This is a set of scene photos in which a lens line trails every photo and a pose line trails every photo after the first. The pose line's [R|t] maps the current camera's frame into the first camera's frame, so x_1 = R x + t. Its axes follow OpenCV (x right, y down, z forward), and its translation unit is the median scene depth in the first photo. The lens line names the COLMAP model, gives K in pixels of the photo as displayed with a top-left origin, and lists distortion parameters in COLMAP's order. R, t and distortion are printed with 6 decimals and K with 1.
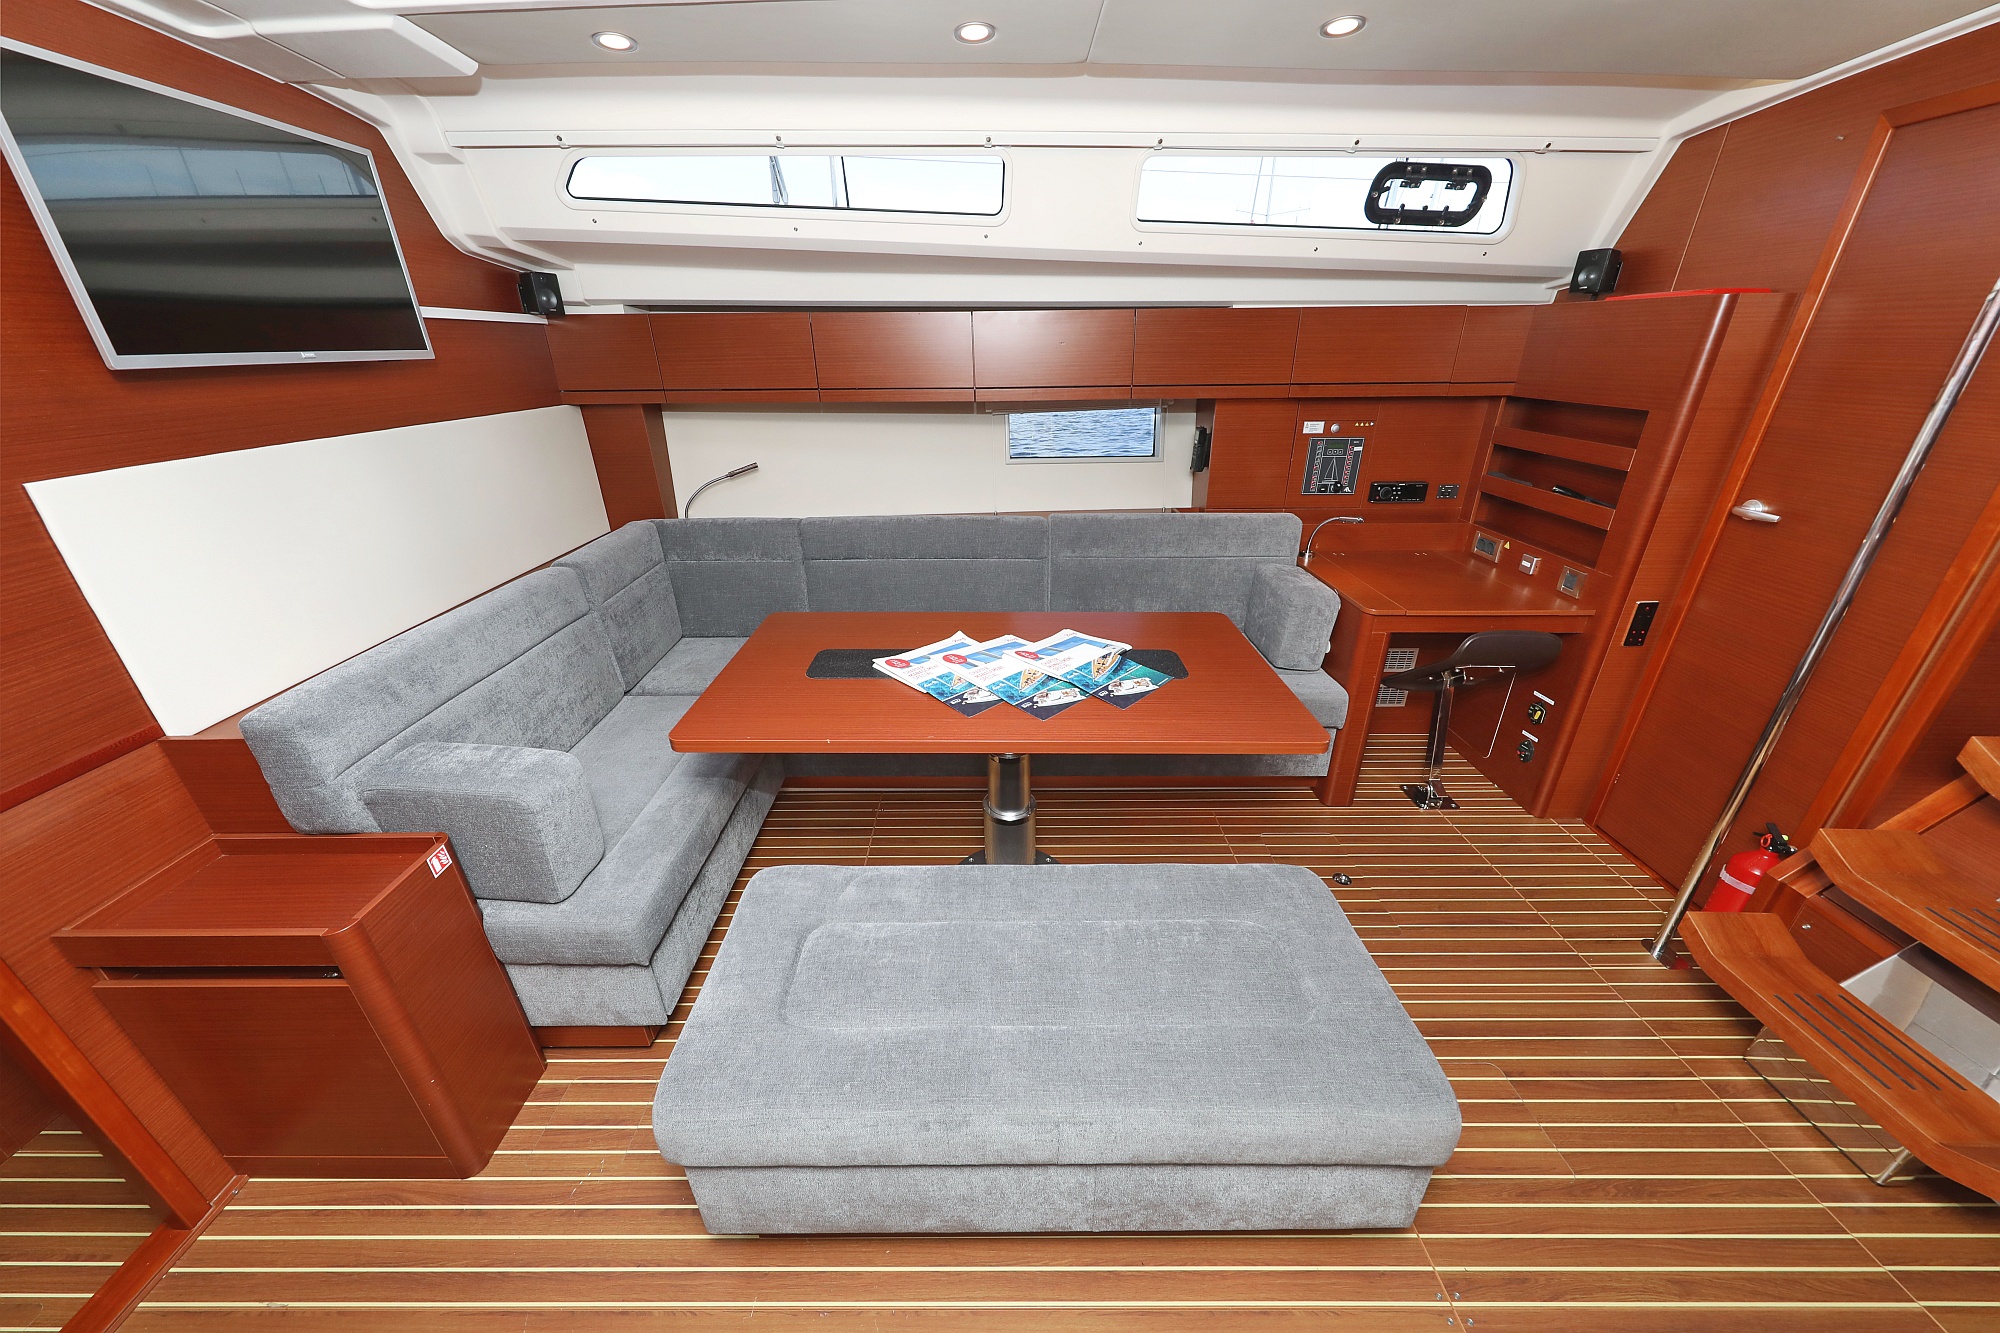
lens RADIAL K [[693.7, 0, 1008.6], [0, 693.7, 657.6], [0, 0, 1]] dist [0.013974, 0.000036]
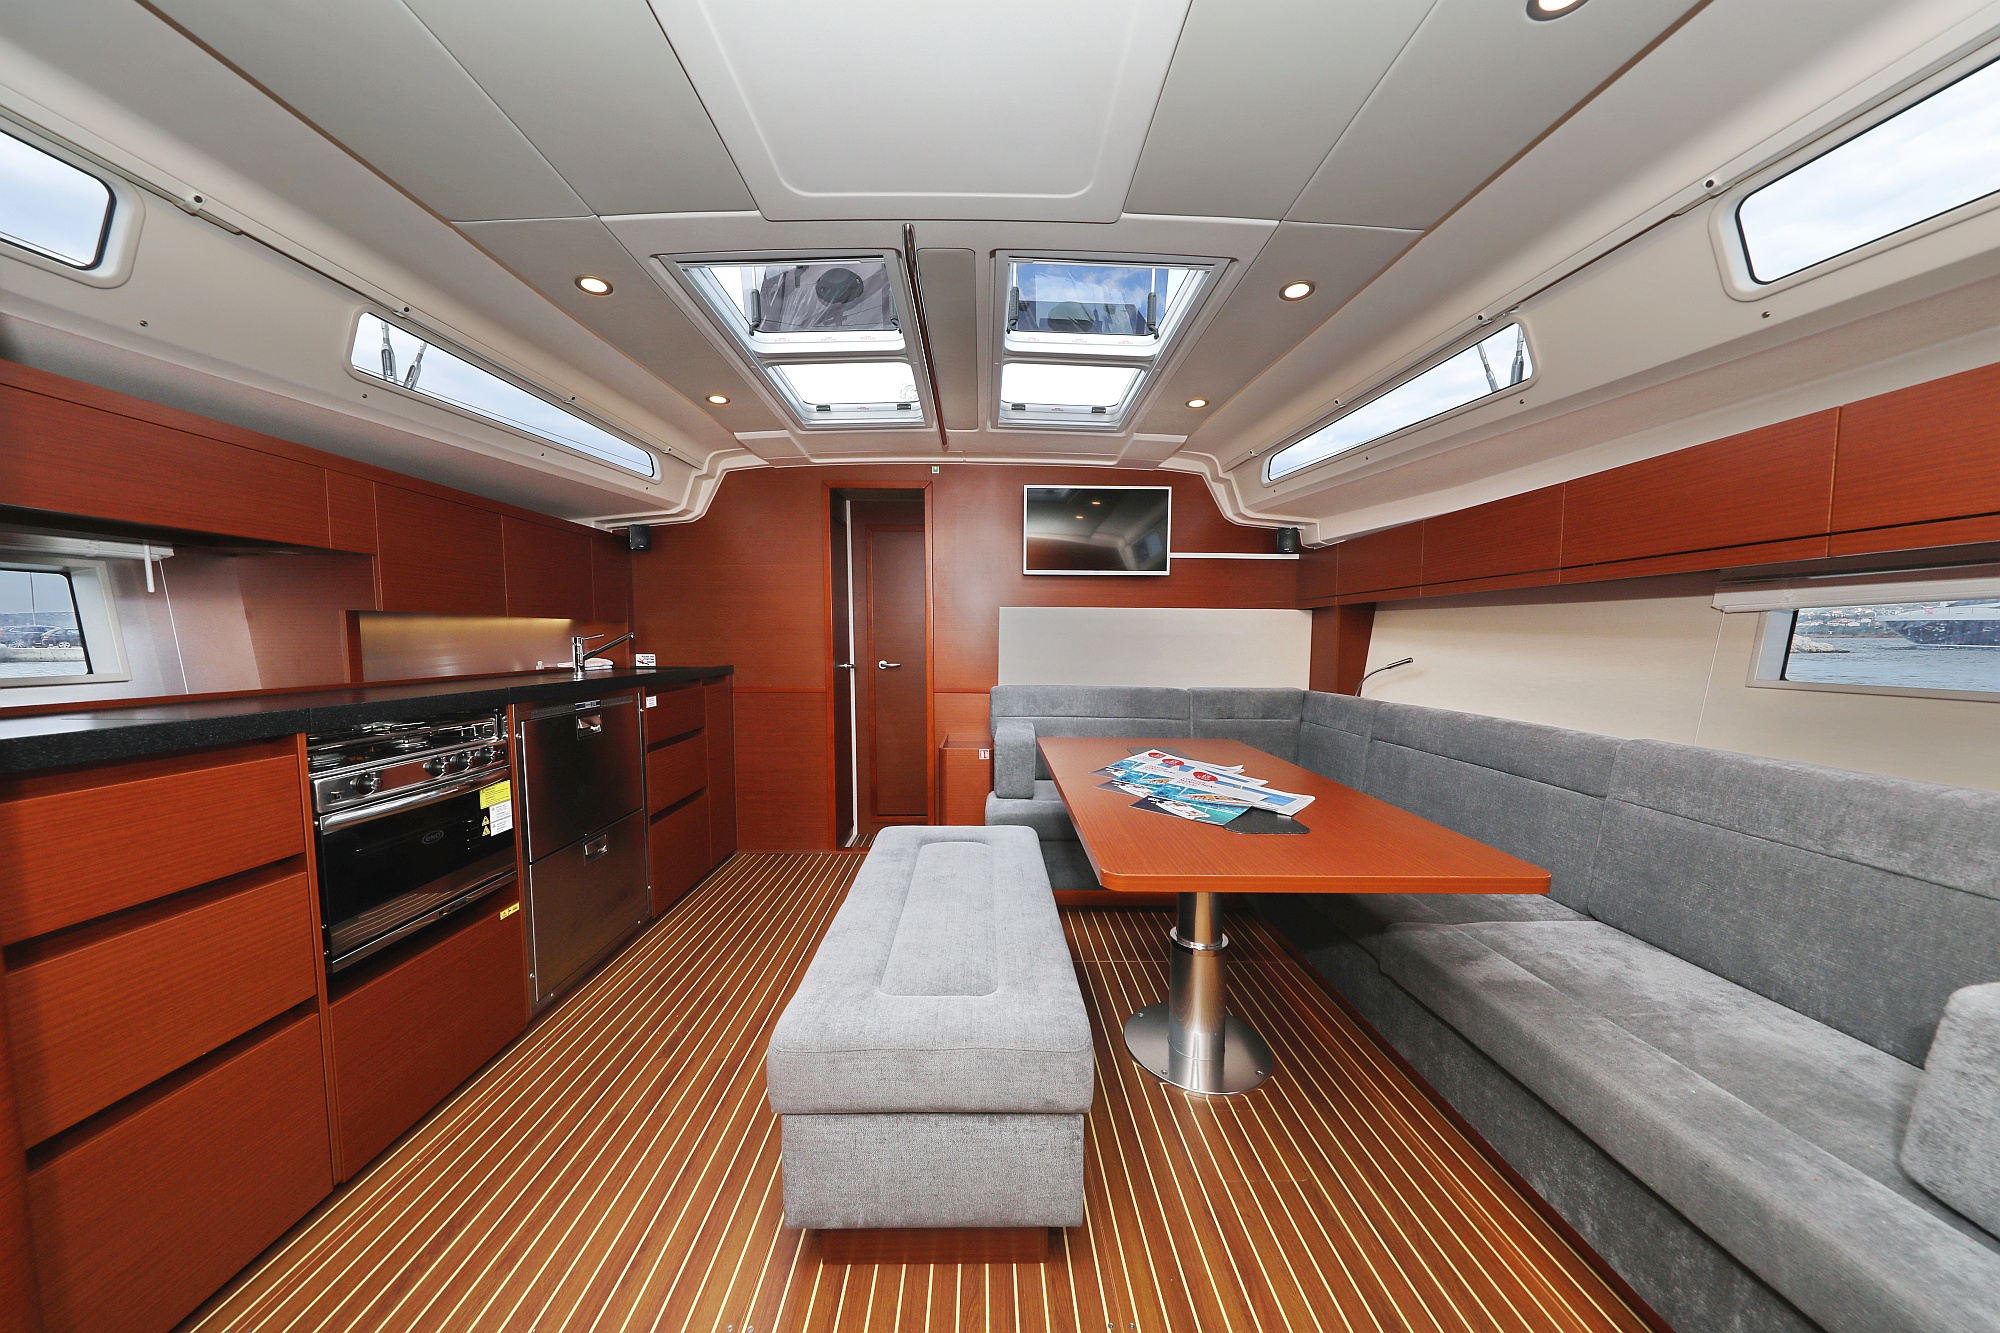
lens RADIAL K [[618.0, 0, 978.3], [0, 618.0, 676.8], [0, 0, 1]] dist [-0.001550, 0.000099]
pose [[-0.002329, 0.065048, -0.997879, 0.750230], [-0.419769, 0.905645, 0.060015, -0.042312], [0.907628, 0.419018, 0.025196, 0.486419]]
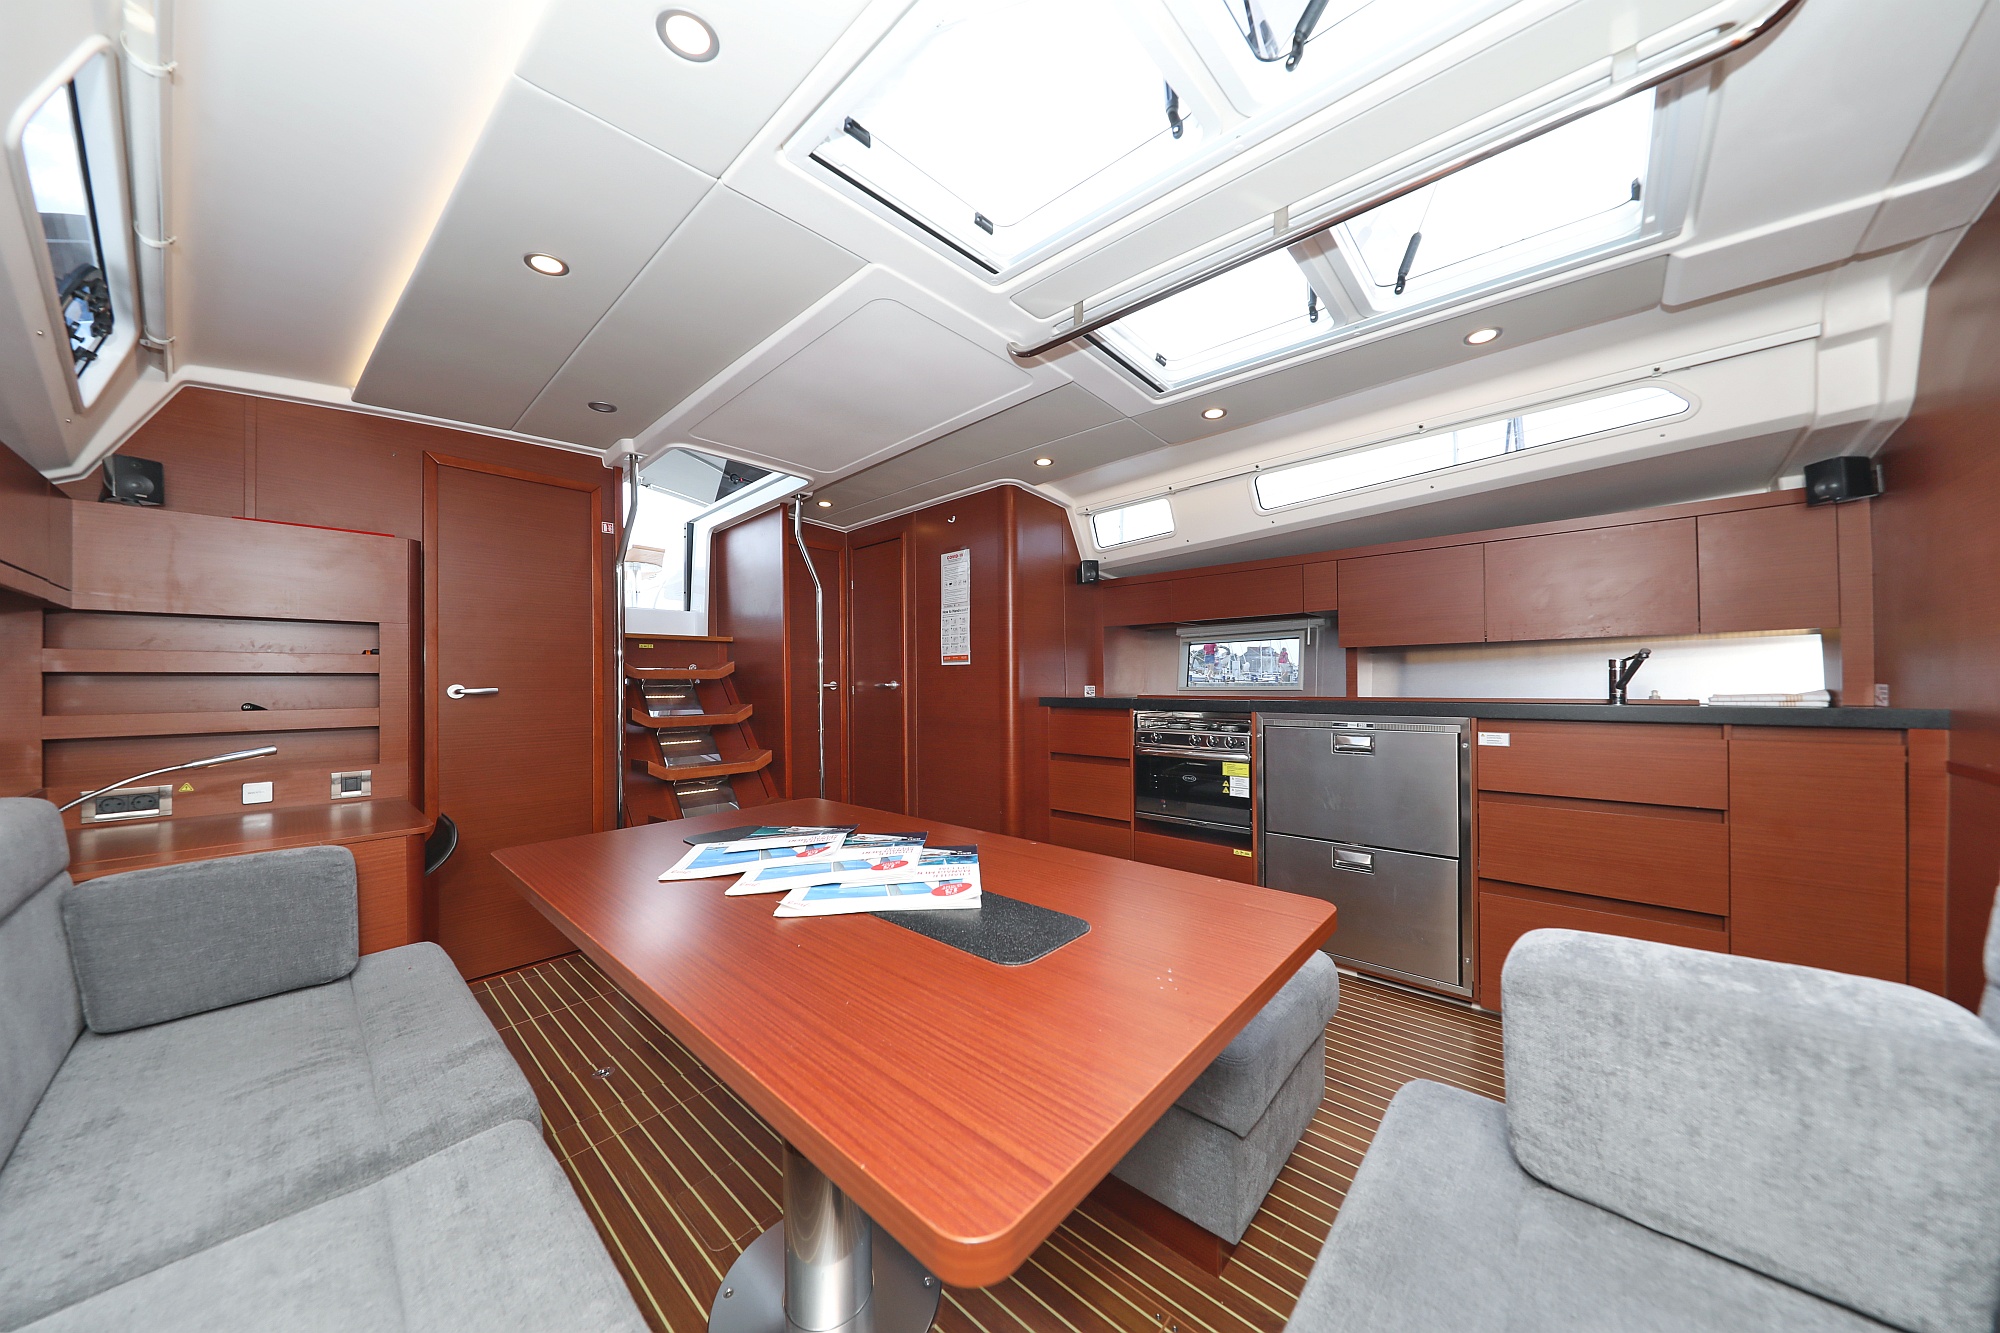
lens RADIAL K [[618.0, 0, 978.3], [0, 618.0, 676.8], [0, 0, 1]] dist [-0.001550, 0.000099]
pose [[-0.750768, 0.014852, 0.660400, -0.367615], [0.287207, 0.907644, 0.306096, -0.254974], [-0.594861, 0.419478, -0.685695, 1.010993]]
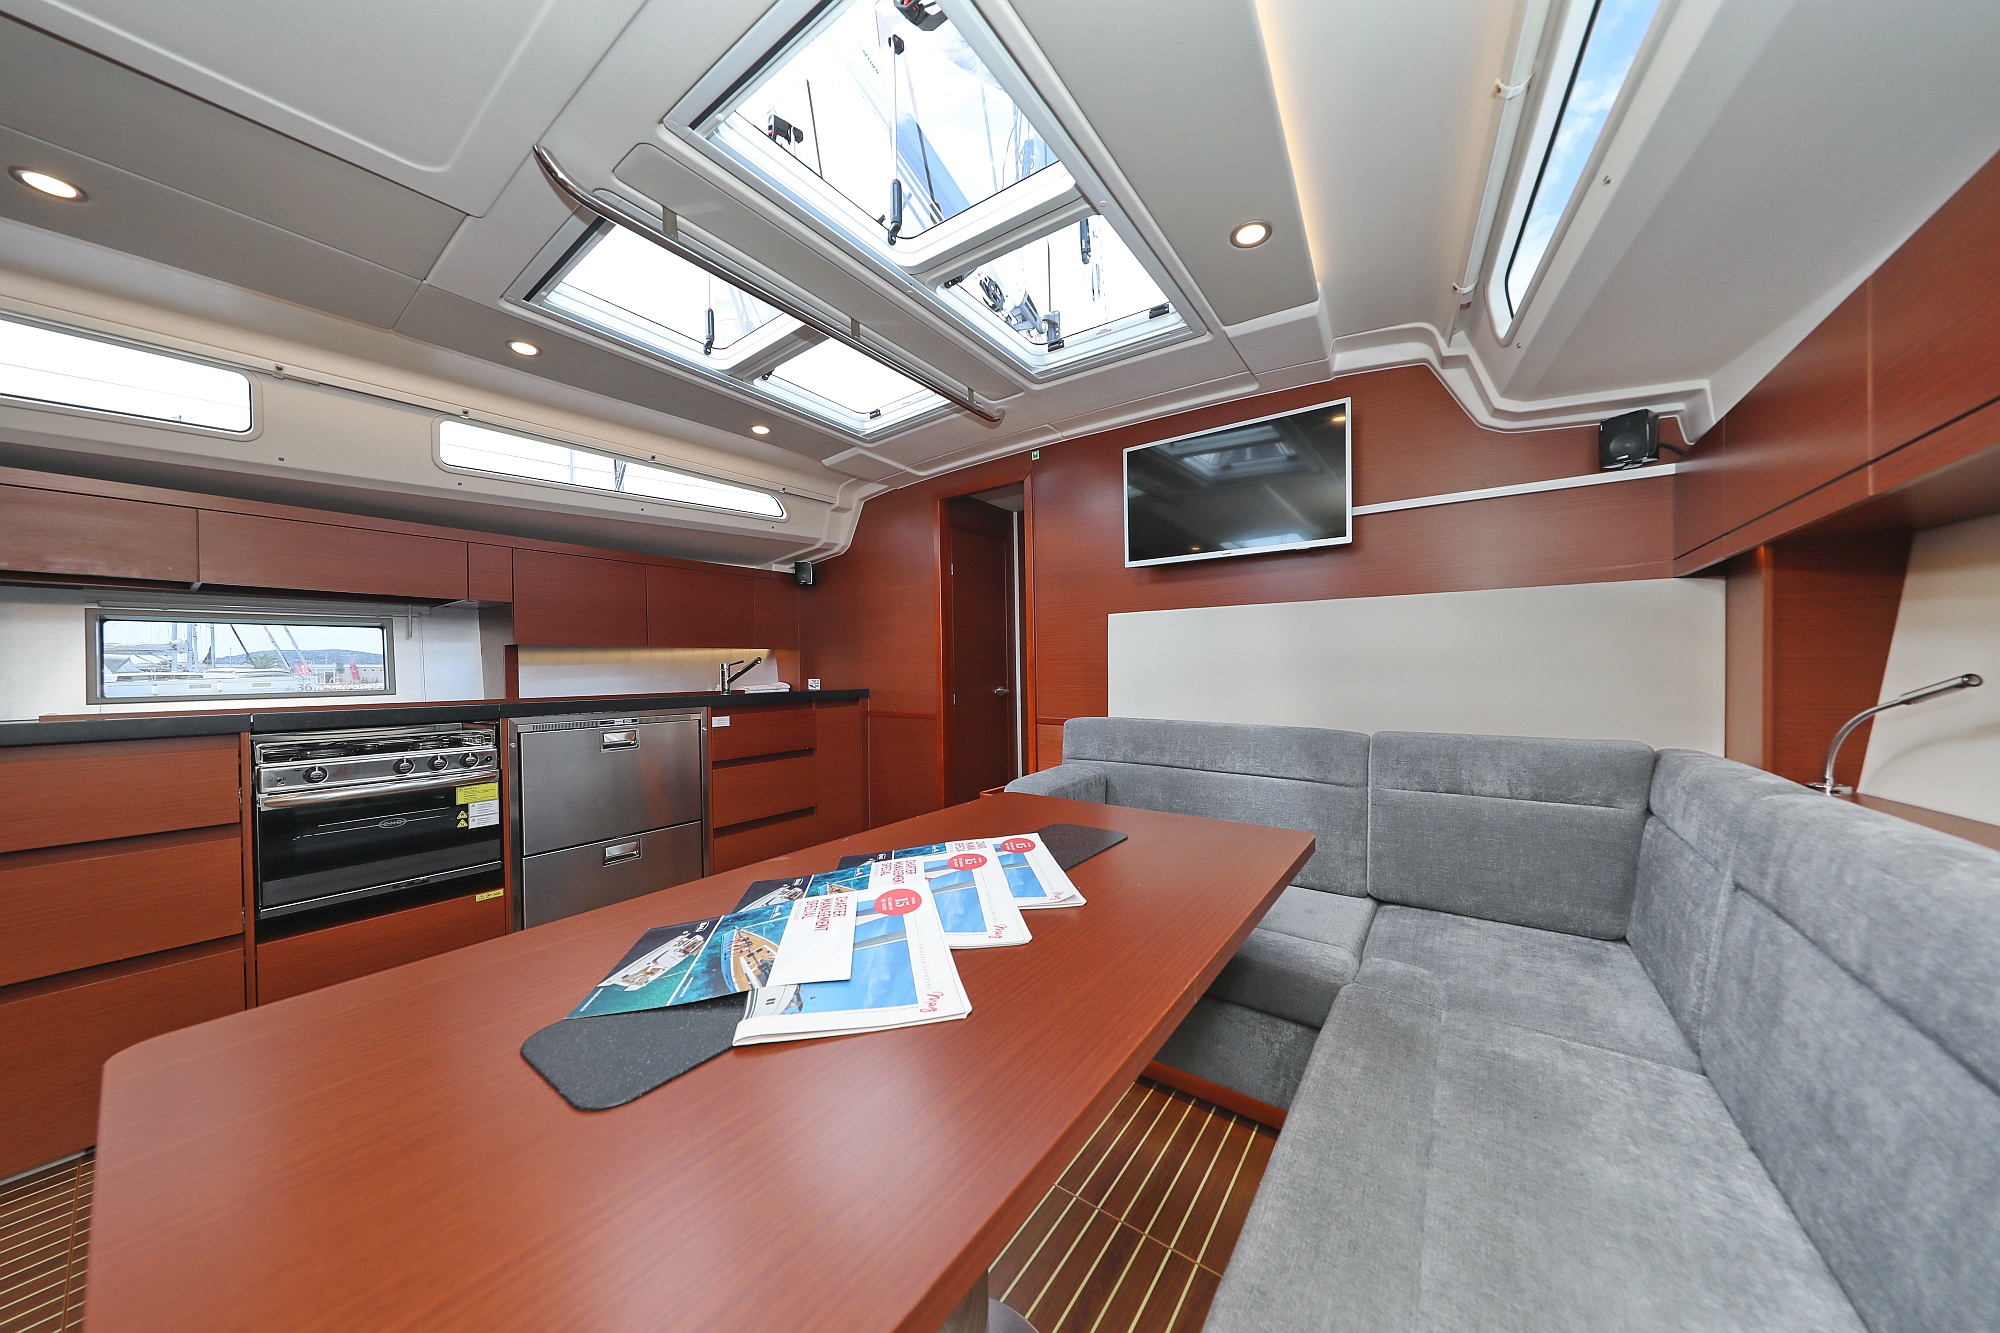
lens RADIAL K [[611.1, 0, 1011.3], [0, 611.1, 672.0], [0, 0, 1]] dist [-0.000327, -0.000048]
pose [[-0.584355, 0.014352, -0.811371, 0.281938], [-0.324118, 0.912503, 0.249573, -0.247234], [0.743960, 0.408819, -0.528574, 0.991599]]
